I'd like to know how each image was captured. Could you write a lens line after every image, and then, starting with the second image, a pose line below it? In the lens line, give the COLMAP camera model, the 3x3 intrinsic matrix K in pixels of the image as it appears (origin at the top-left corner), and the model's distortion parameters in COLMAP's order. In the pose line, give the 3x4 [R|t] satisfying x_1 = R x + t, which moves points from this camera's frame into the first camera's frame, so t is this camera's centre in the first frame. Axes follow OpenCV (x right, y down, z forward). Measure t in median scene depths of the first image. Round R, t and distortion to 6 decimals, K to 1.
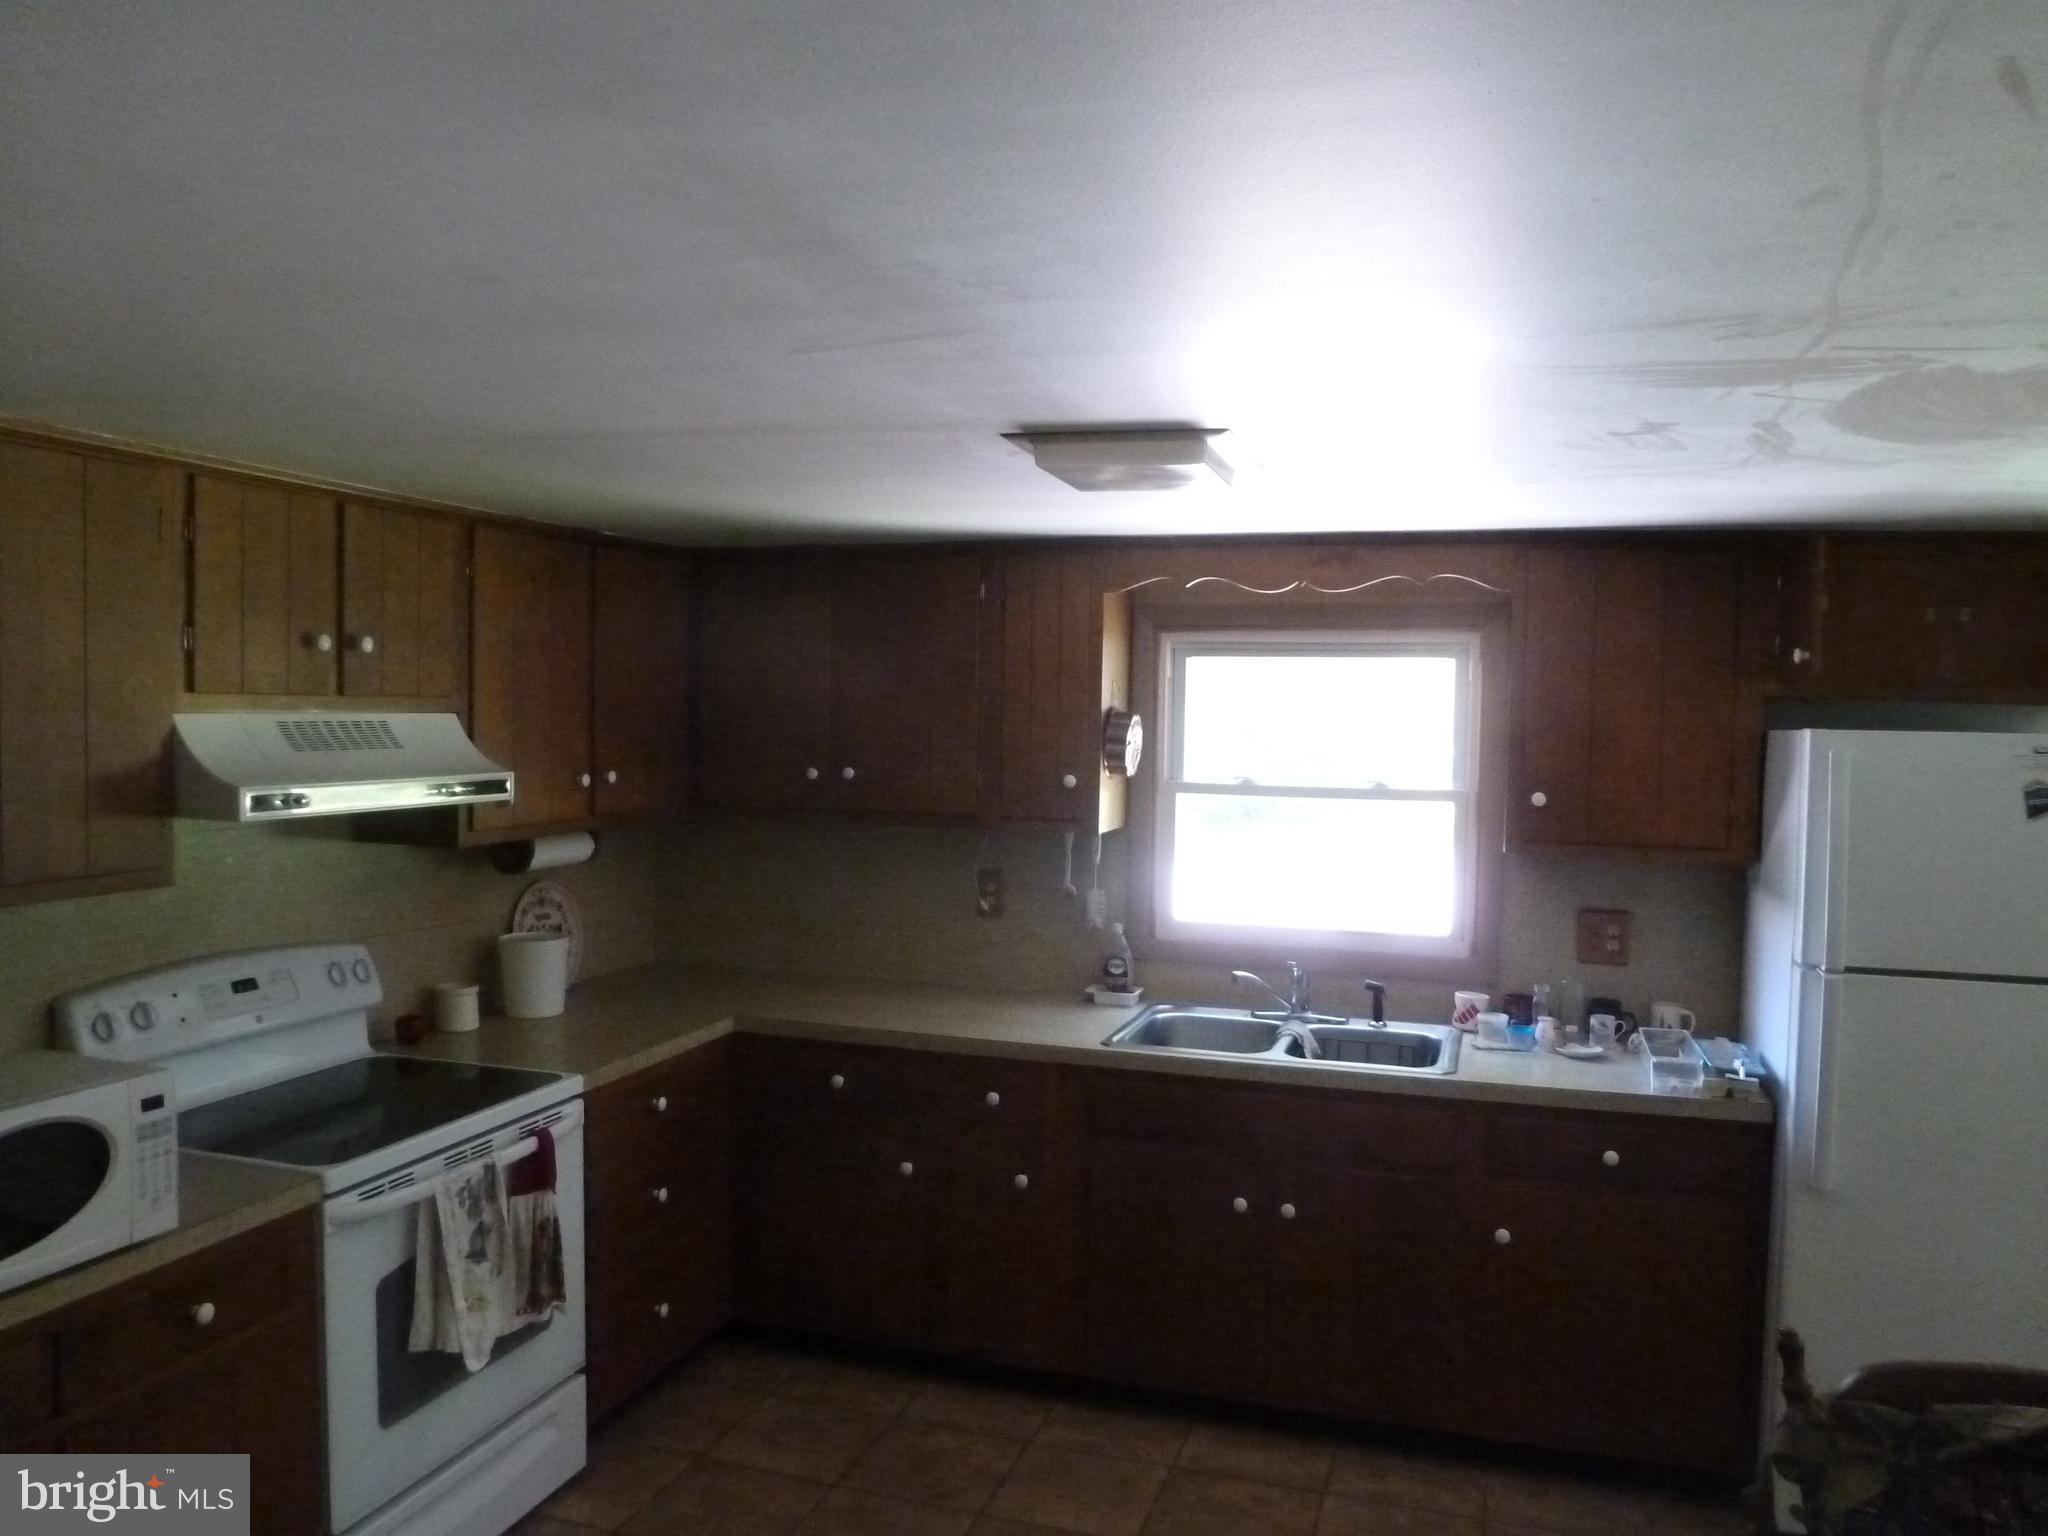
lens RADIAL K [[1471.6, 0, 1022.4], [0, 1471.6, 772.5], [0, 0, 1]] dist [-0.061510, -0.000545]
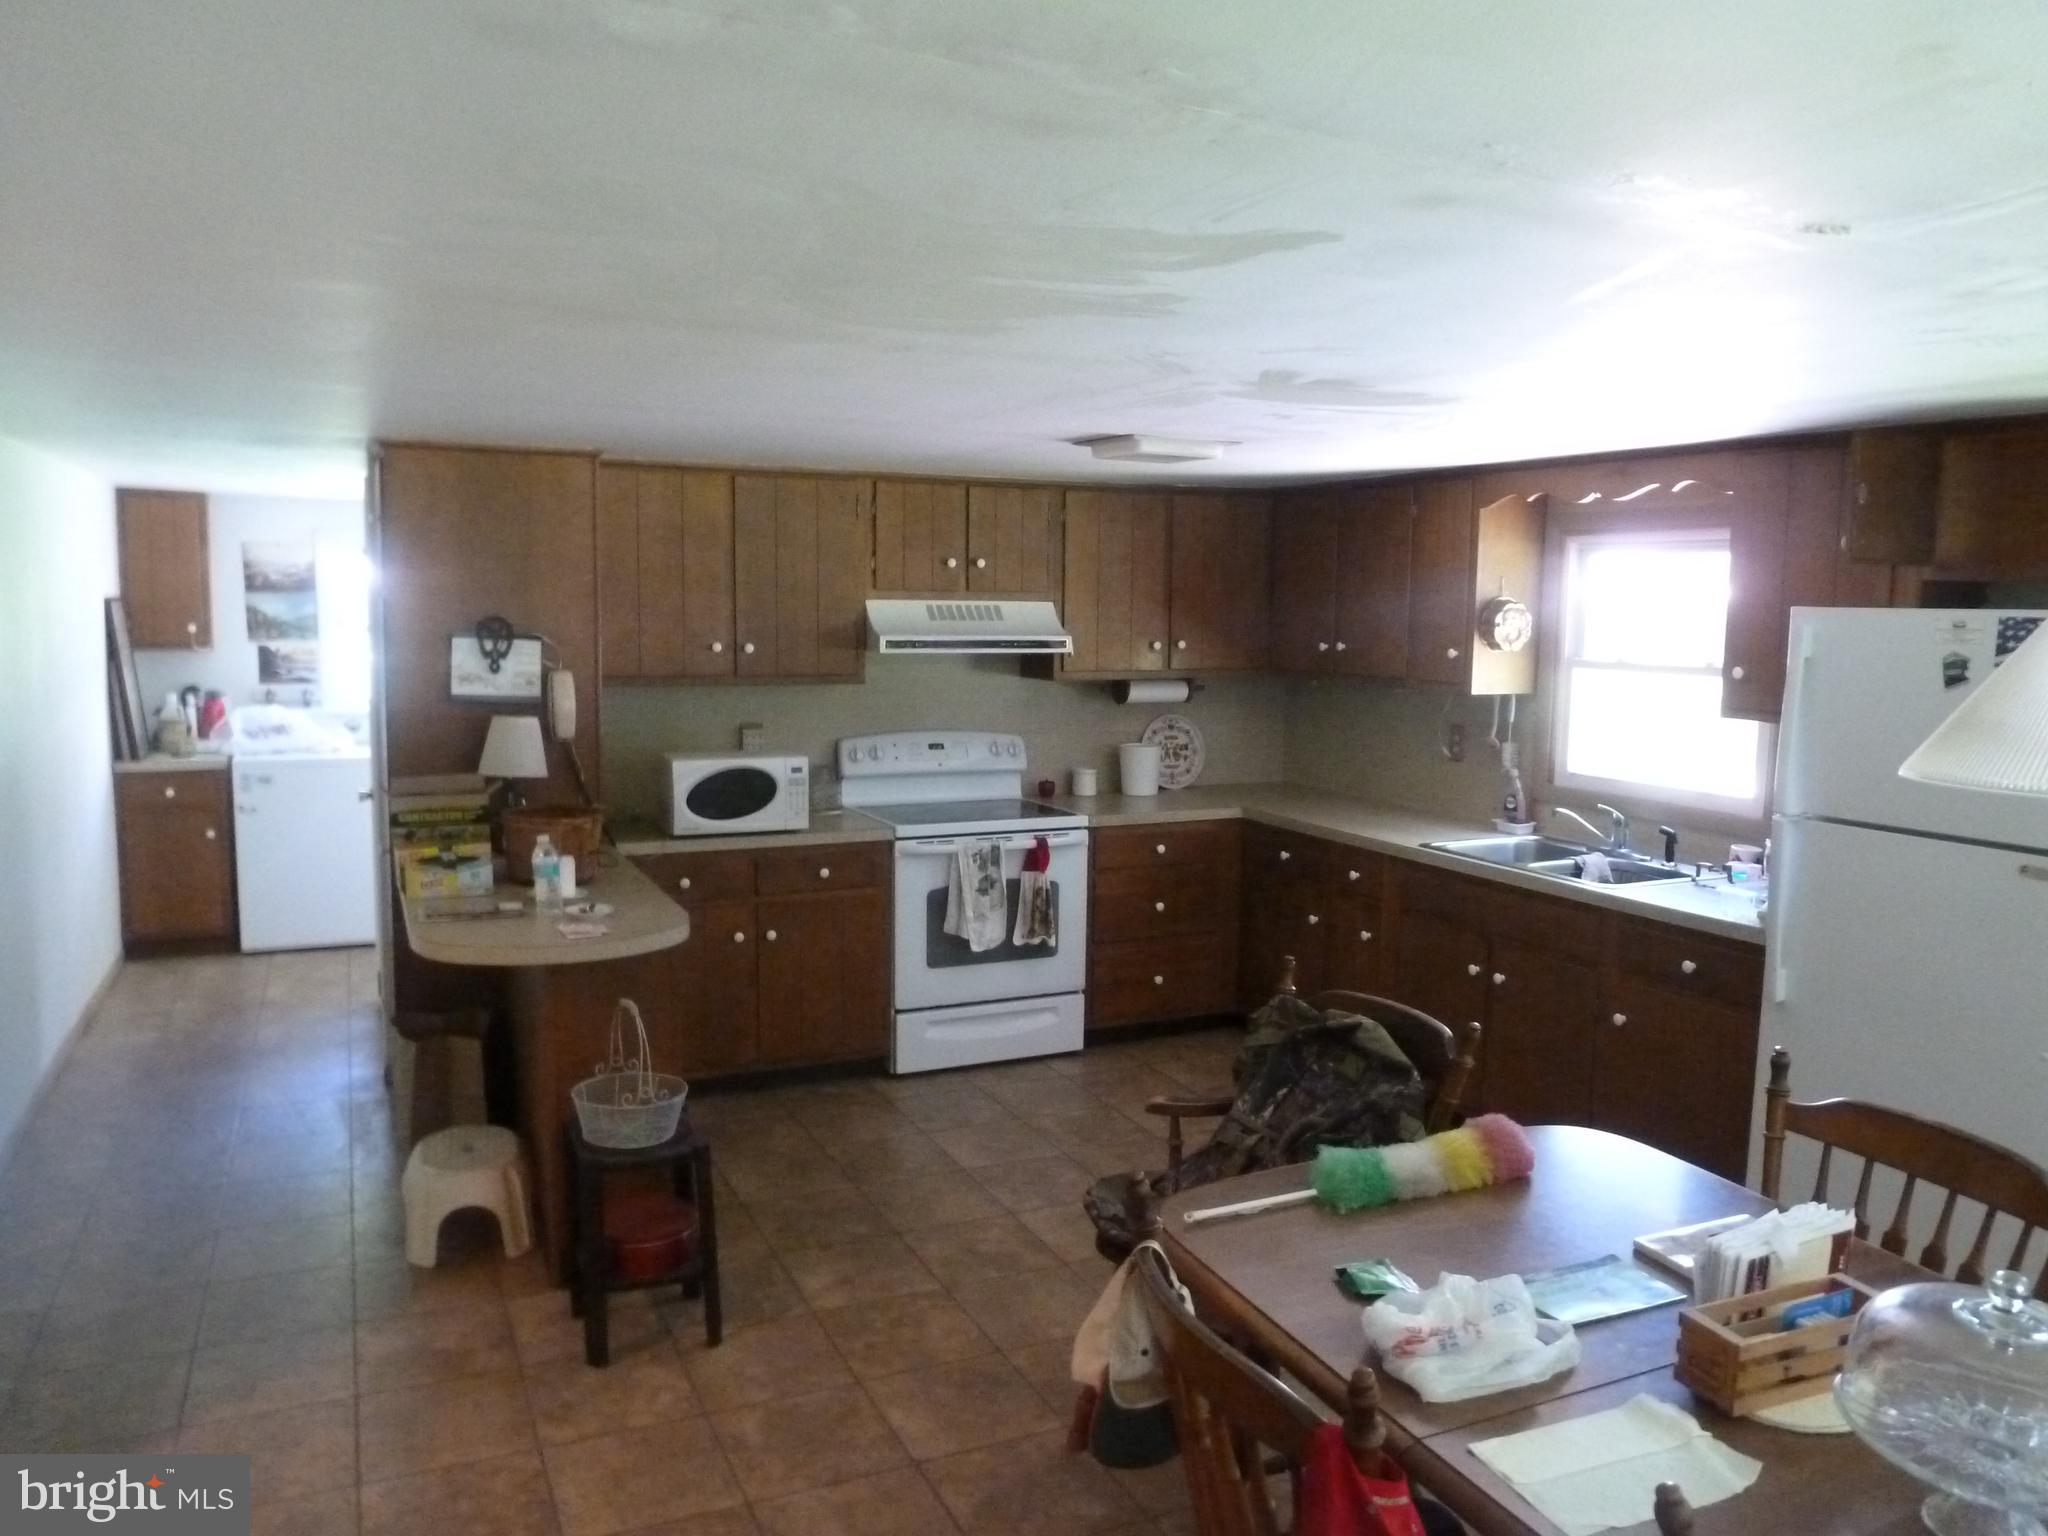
lens RADIAL K [[1471.6, 0, 1023.1], [0, 1471.6, 766.1], [0, 0, 1]] dist [-0.061510, -0.000545]
pose [[0.685042, 0.073172, -0.724819, 0.904209], [-0.032891, 0.997035, 0.069566, 0.034568], [0.727761, -0.023815, 0.685418, -0.227485]]
